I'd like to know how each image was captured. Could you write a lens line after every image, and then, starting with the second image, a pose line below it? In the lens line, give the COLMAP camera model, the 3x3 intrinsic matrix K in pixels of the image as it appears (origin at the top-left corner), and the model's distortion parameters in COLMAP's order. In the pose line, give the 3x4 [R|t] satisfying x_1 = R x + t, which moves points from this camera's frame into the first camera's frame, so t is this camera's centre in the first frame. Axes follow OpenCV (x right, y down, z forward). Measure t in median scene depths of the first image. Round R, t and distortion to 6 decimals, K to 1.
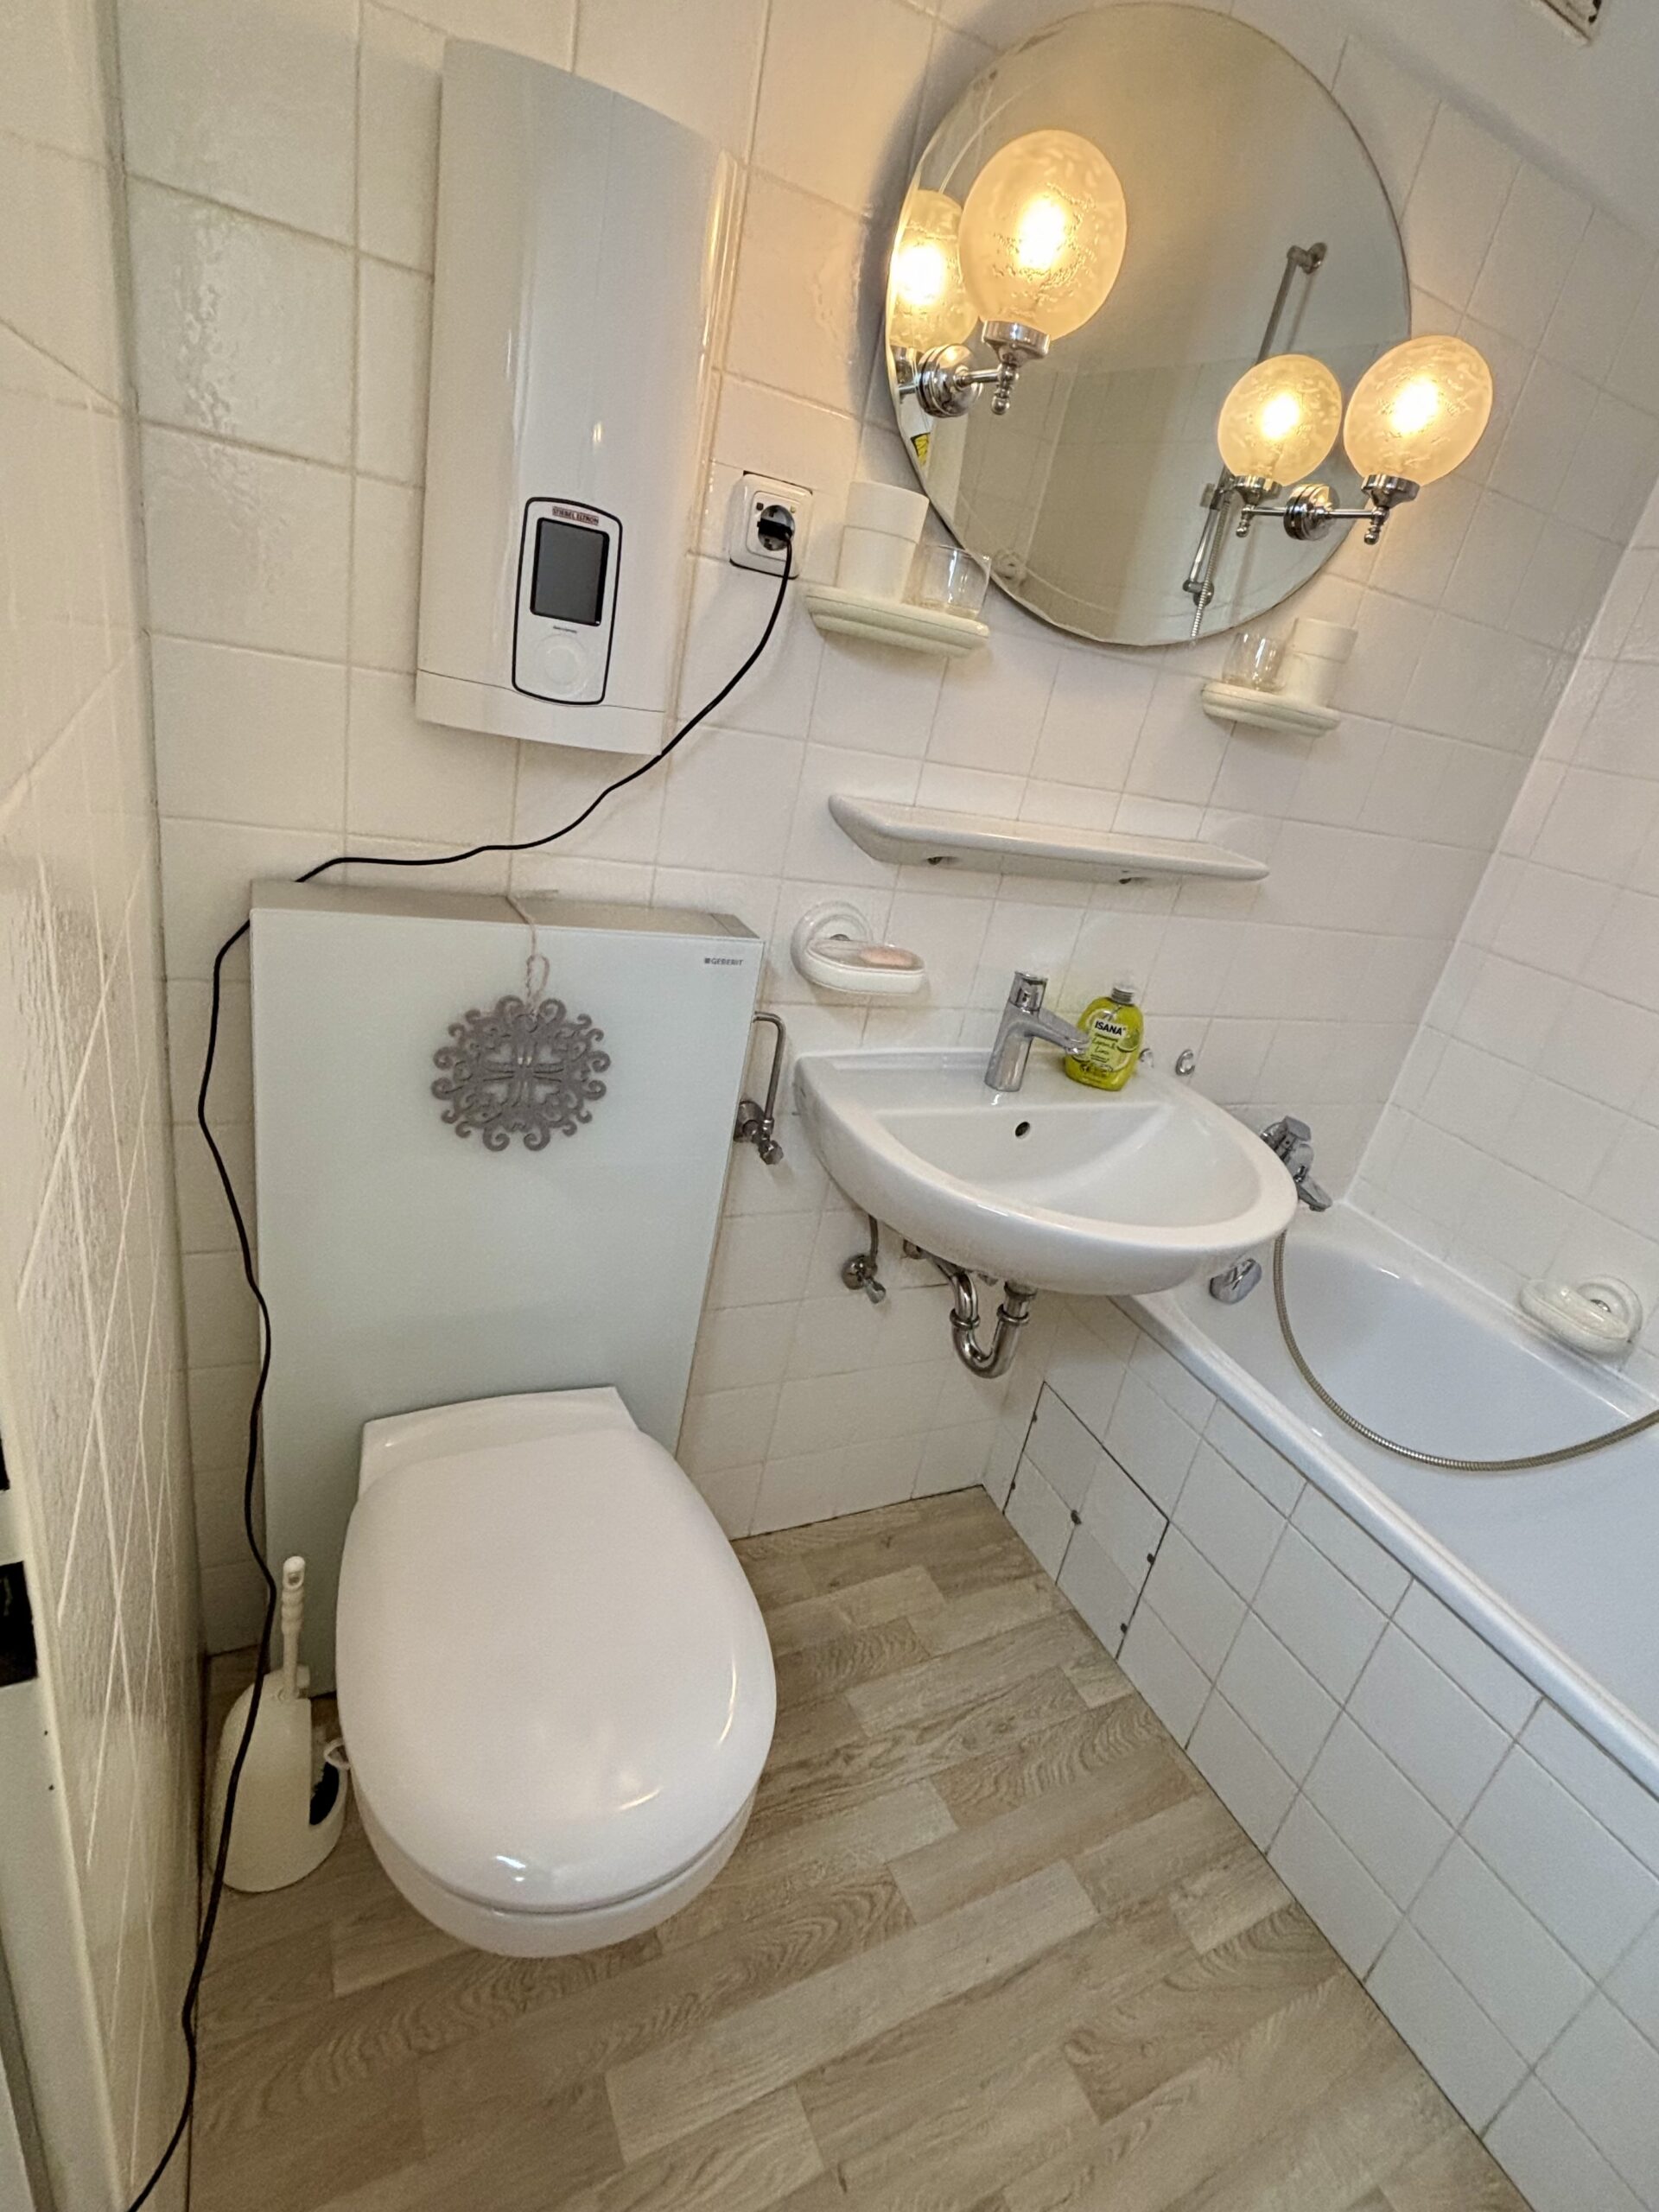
lens RADIAL K [[1069.7, 0, 838.1], [0, 1069.7, 1105.0], [0, 0, 1]] dist [-0.004312, -0.000471]
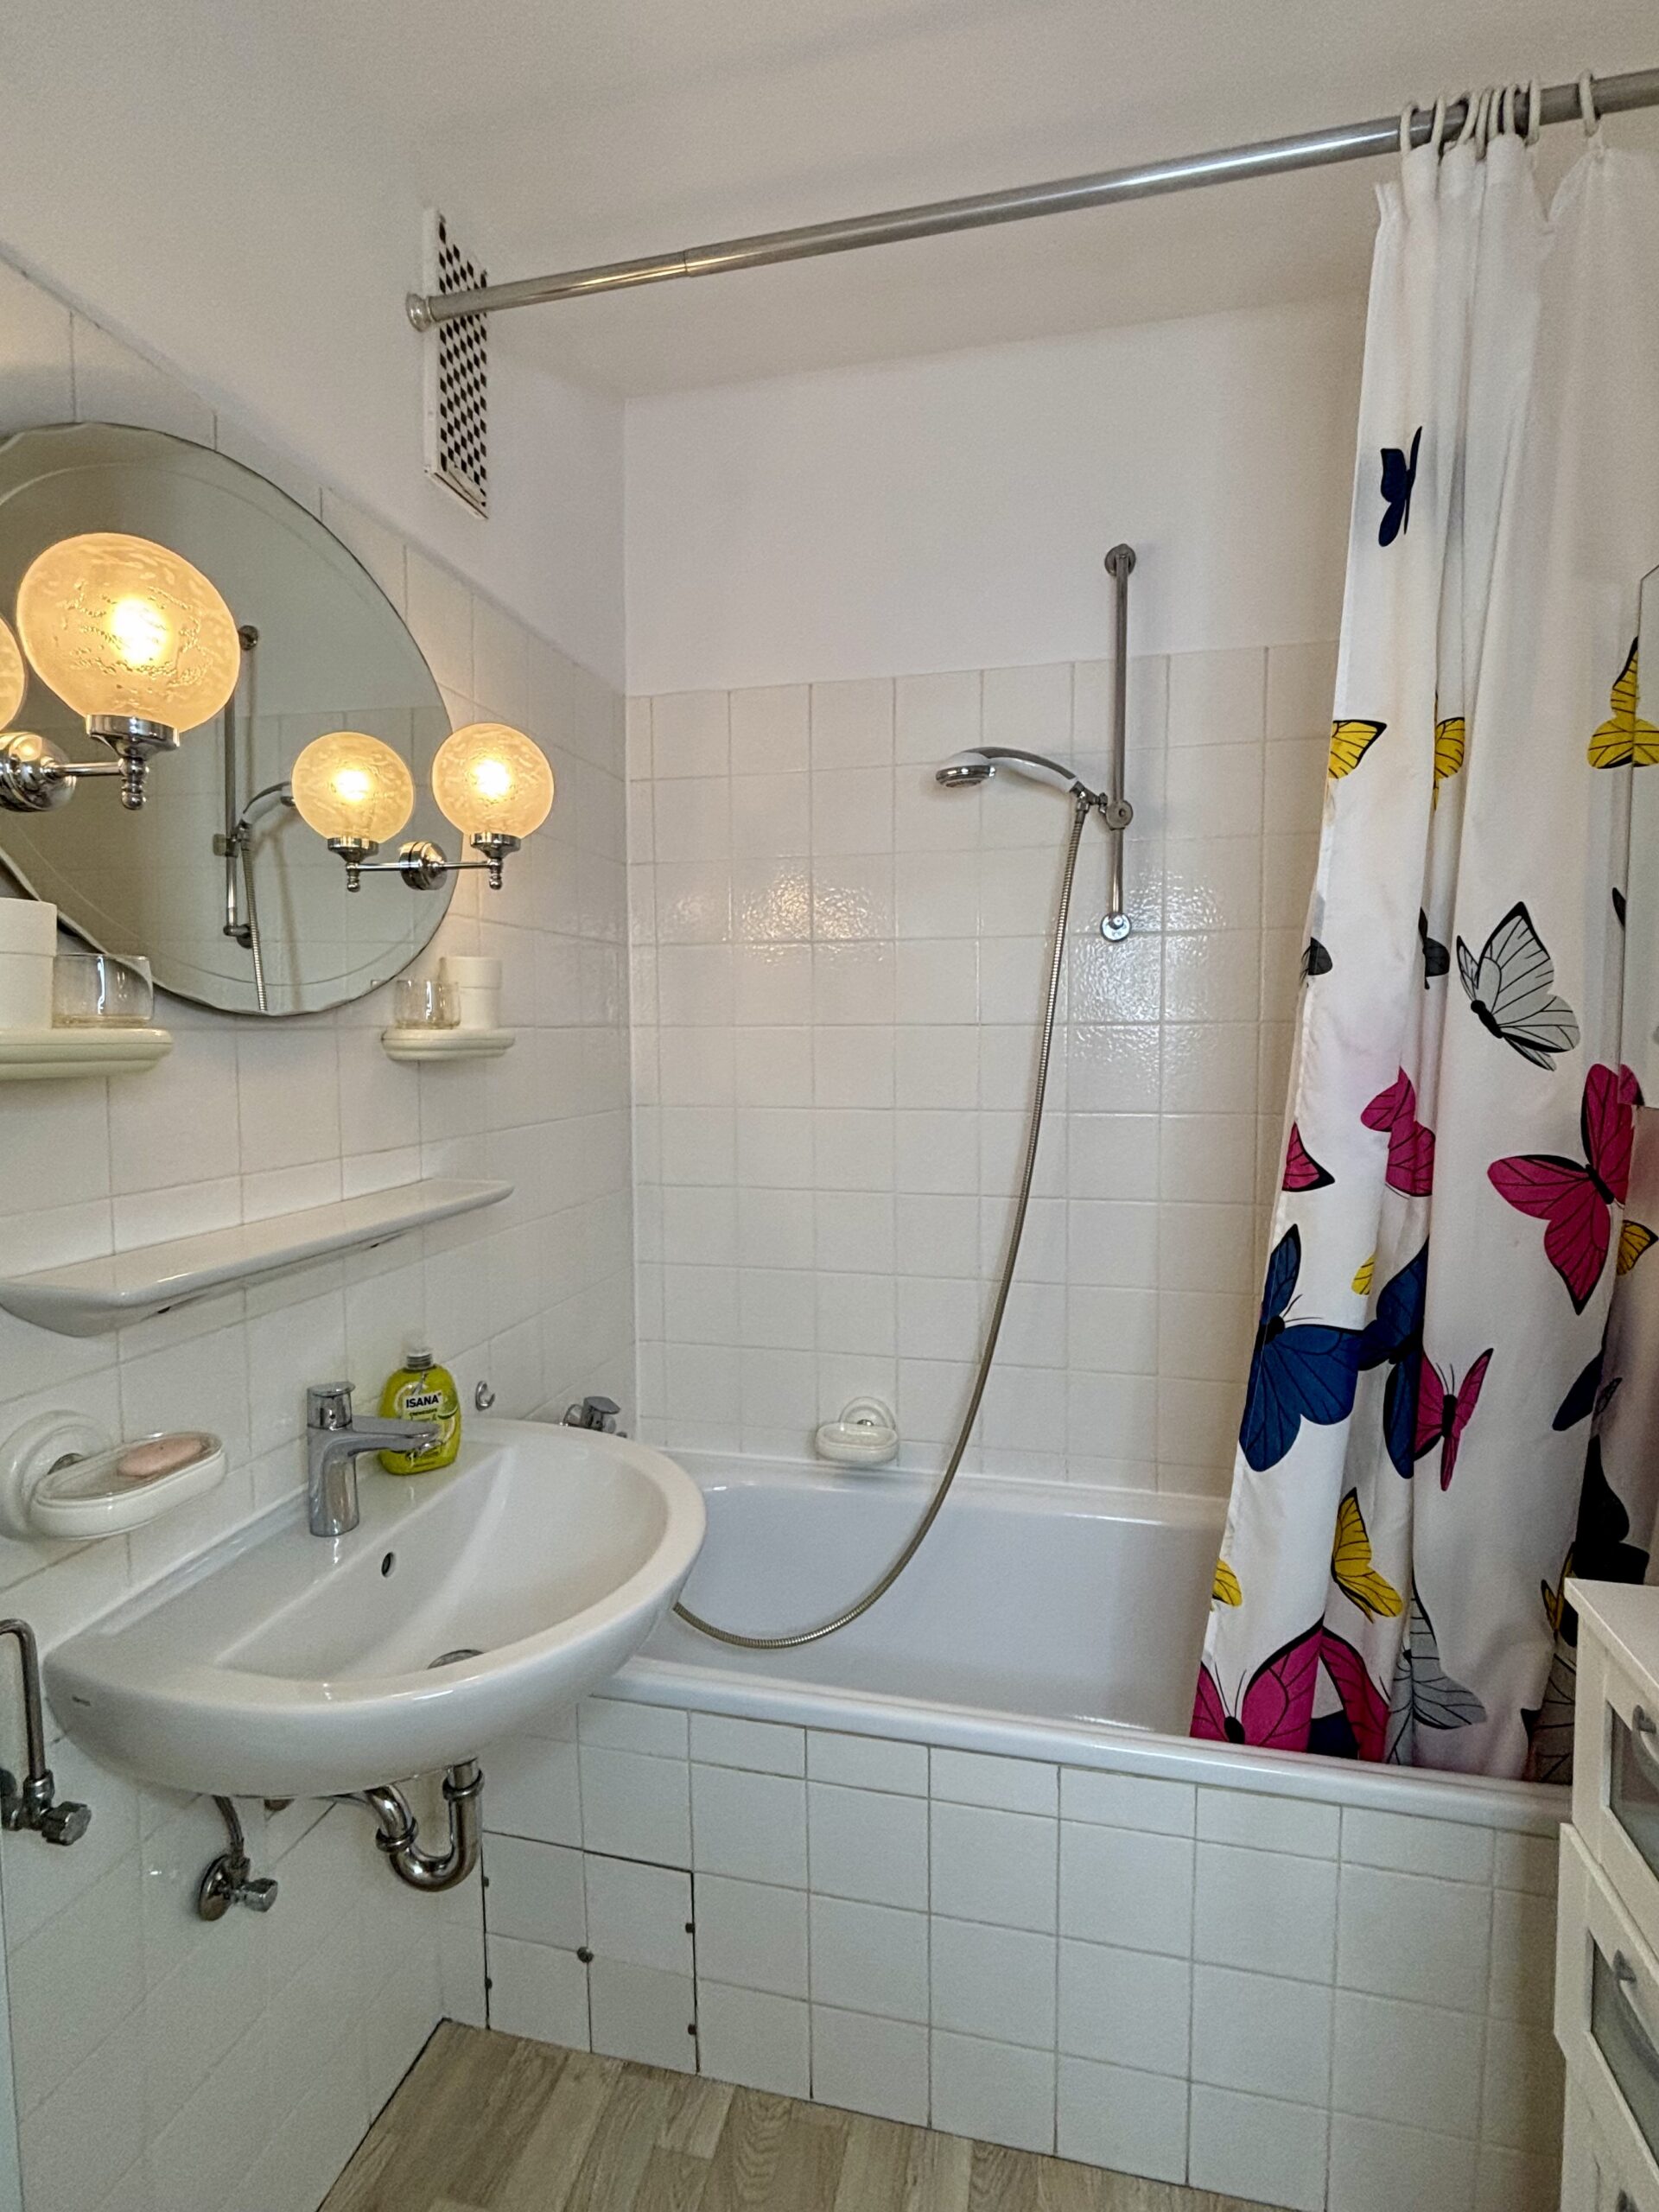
lens RADIAL K [[1069.7, 0, 829.6], [0, 1069.7, 1096.3], [0, 0, 1]] dist [-0.004312, -0.000471]
pose [[0.621880, -0.246779, 0.743213, -0.138989], [0.427679, 0.902046, -0.058340, -0.110103], [-0.656015, 0.354137, 0.666507, 0.107654]]
